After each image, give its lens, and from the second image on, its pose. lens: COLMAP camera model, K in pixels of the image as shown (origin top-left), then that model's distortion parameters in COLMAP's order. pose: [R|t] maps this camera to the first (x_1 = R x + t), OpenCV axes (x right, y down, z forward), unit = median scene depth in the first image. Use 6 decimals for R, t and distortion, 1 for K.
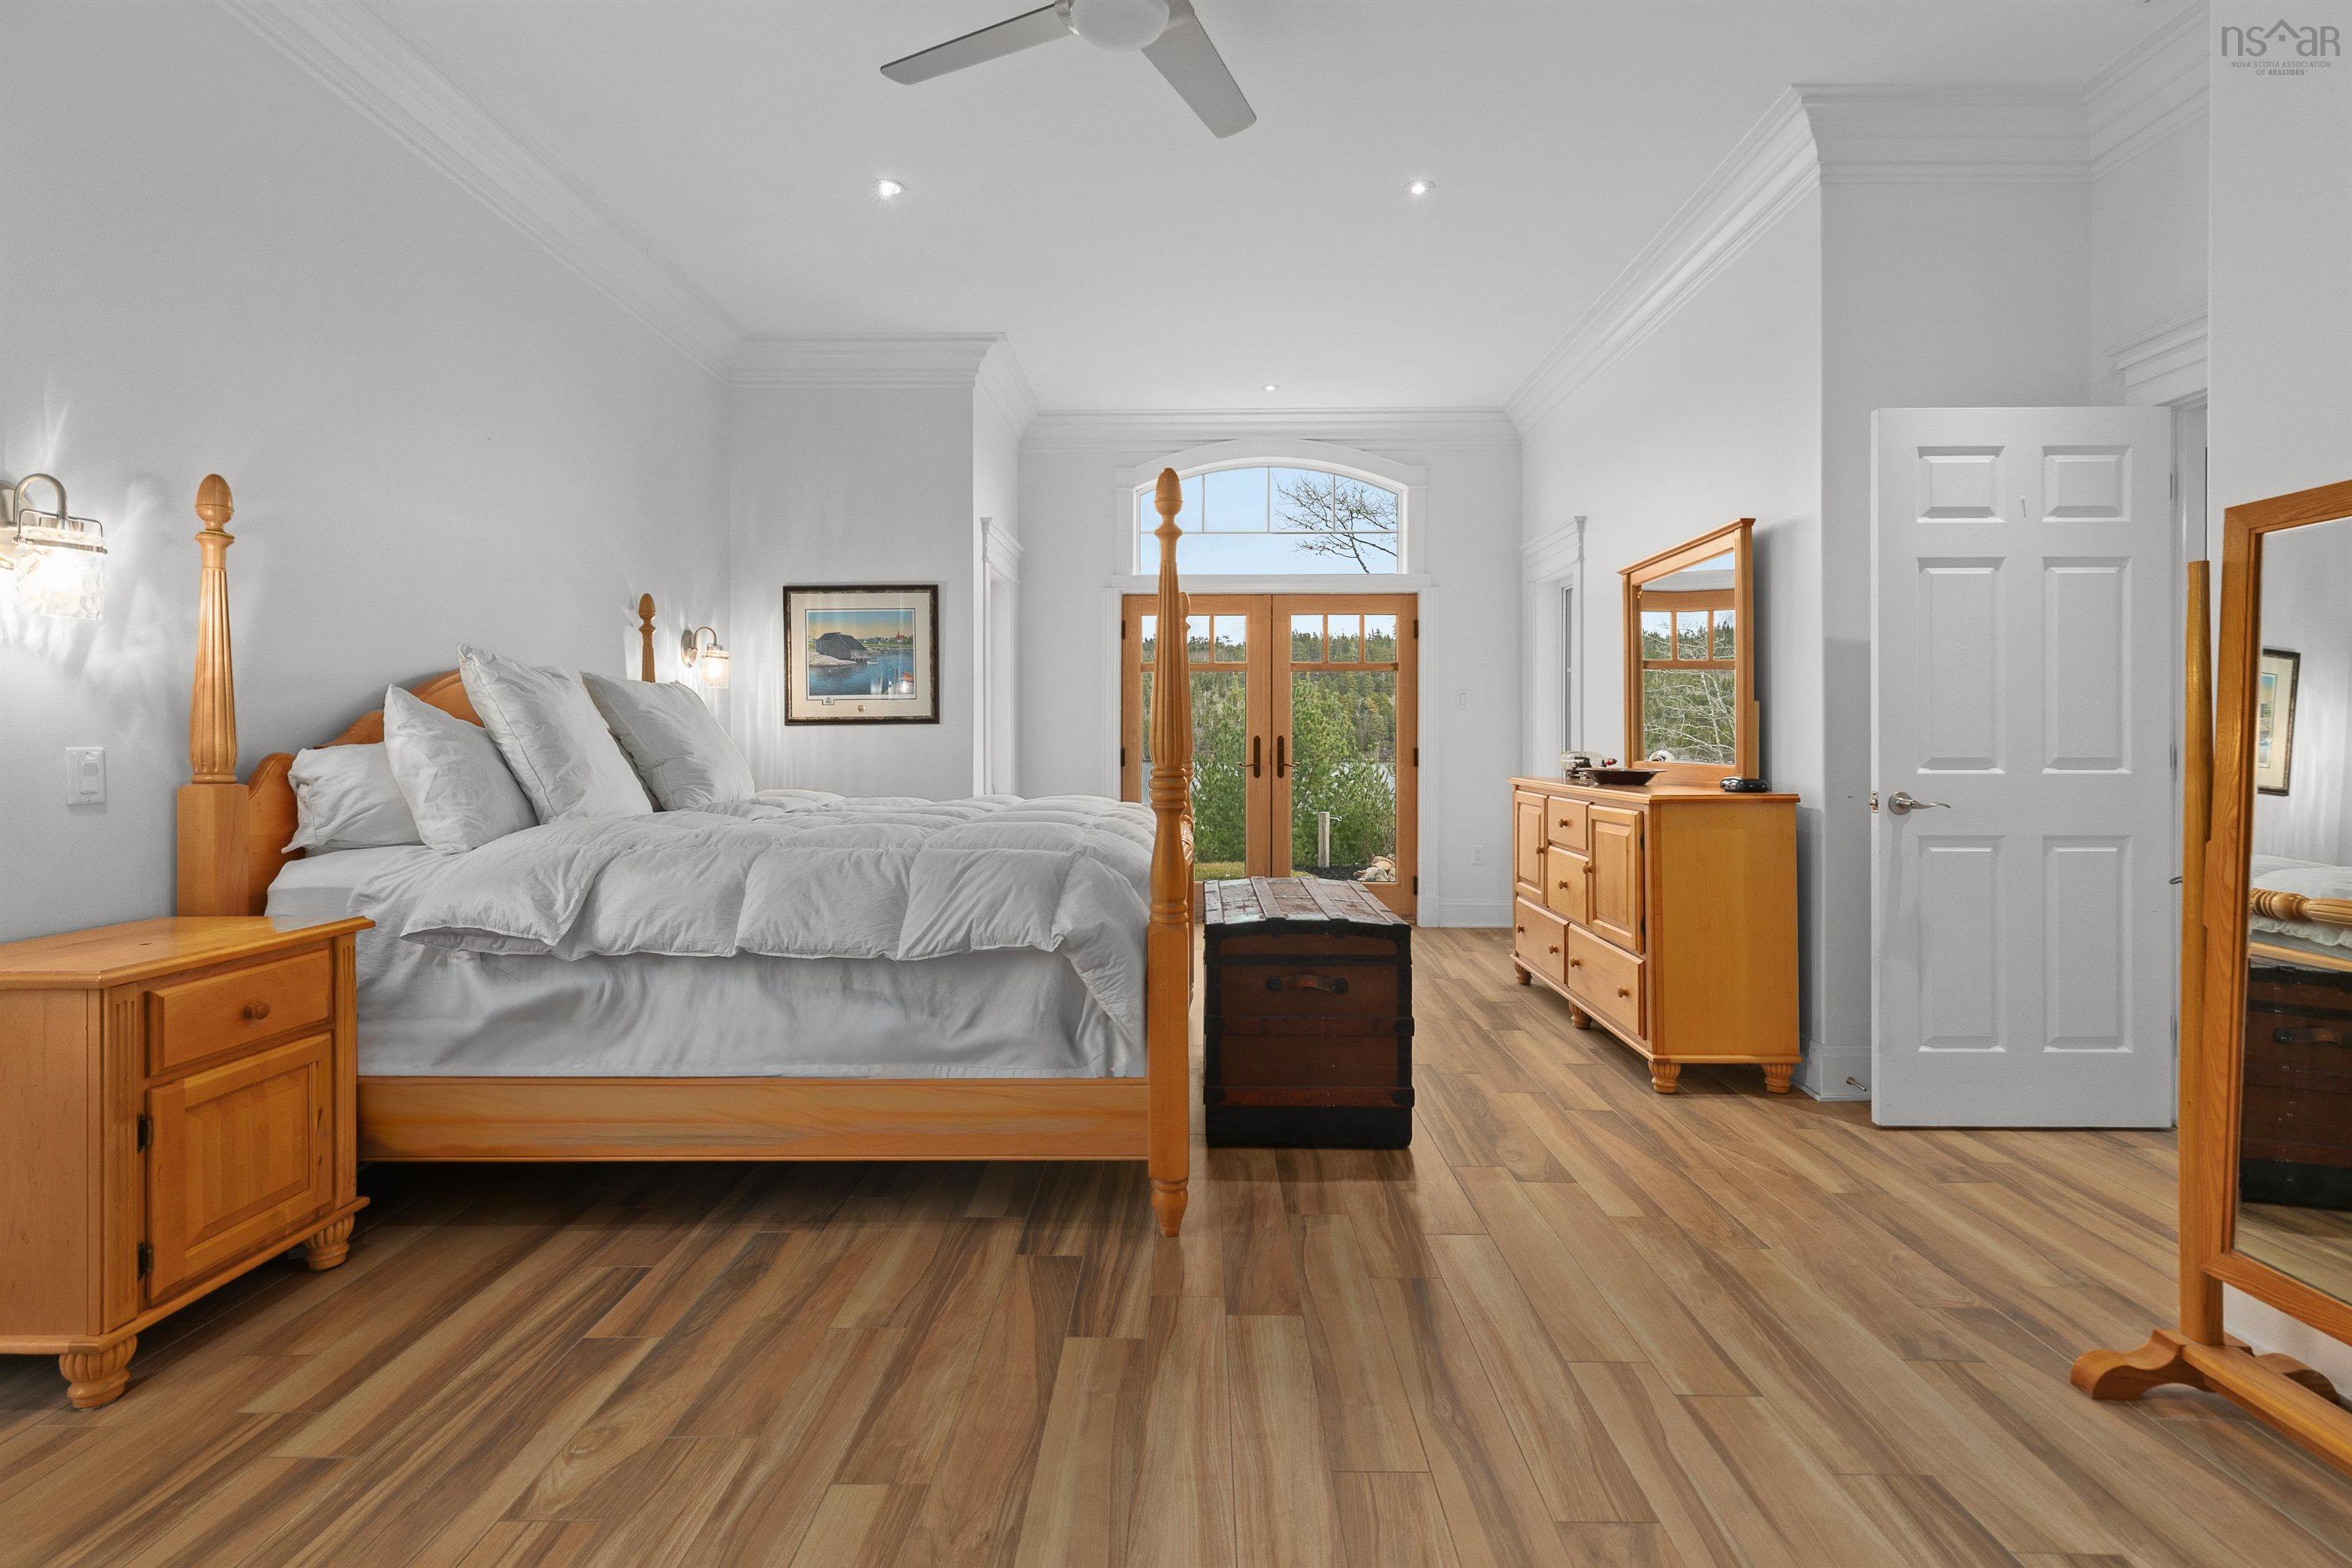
lens RADIAL K [[1094.0, 0, 1193.5], [0, 1094.0, 731.6], [0, 0, 1]] dist [0.006283, 0.000303]
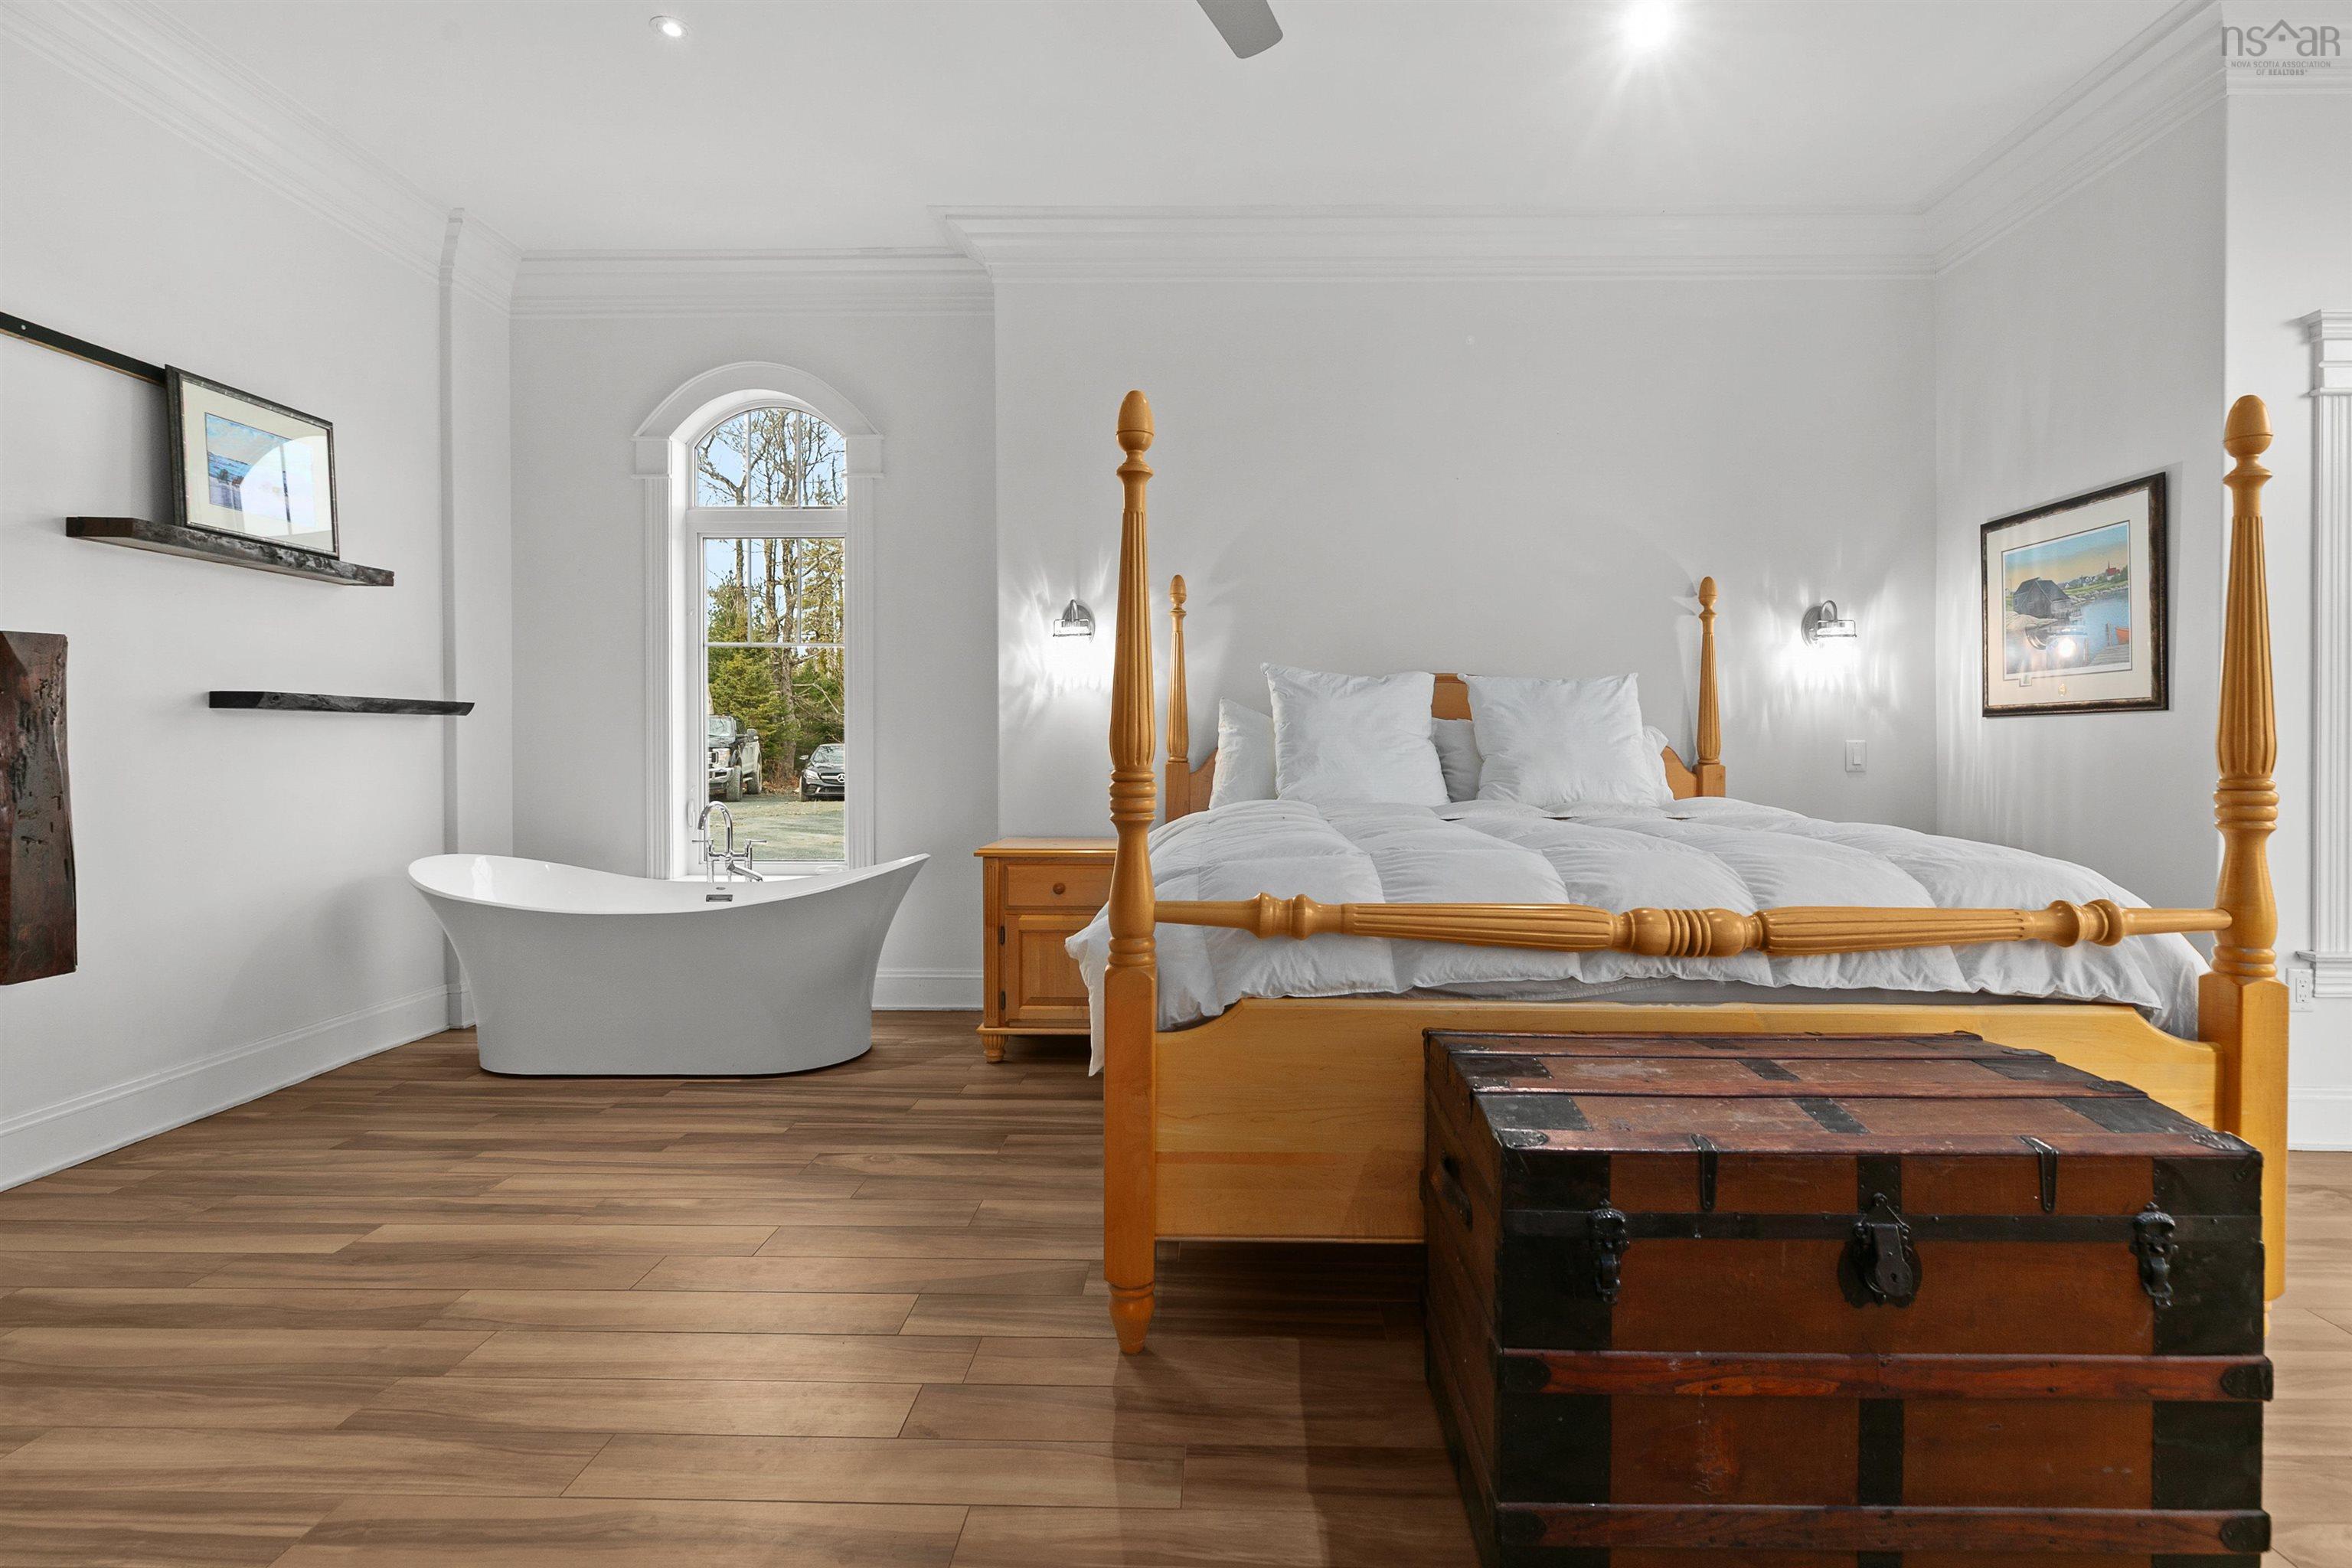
lens RADIAL K [[1125.7, 0, 1213.2], [0, 1125.7, 747.4], [0, 0, 1]] dist [-0.003437, -0.000241]
pose [[-0.009524, 0.010623, -0.999898, 0.757632], [0.005642, 0.999928, 0.010570, 0.007147], [0.999939, -0.005541, -0.009583, 1.012497]]
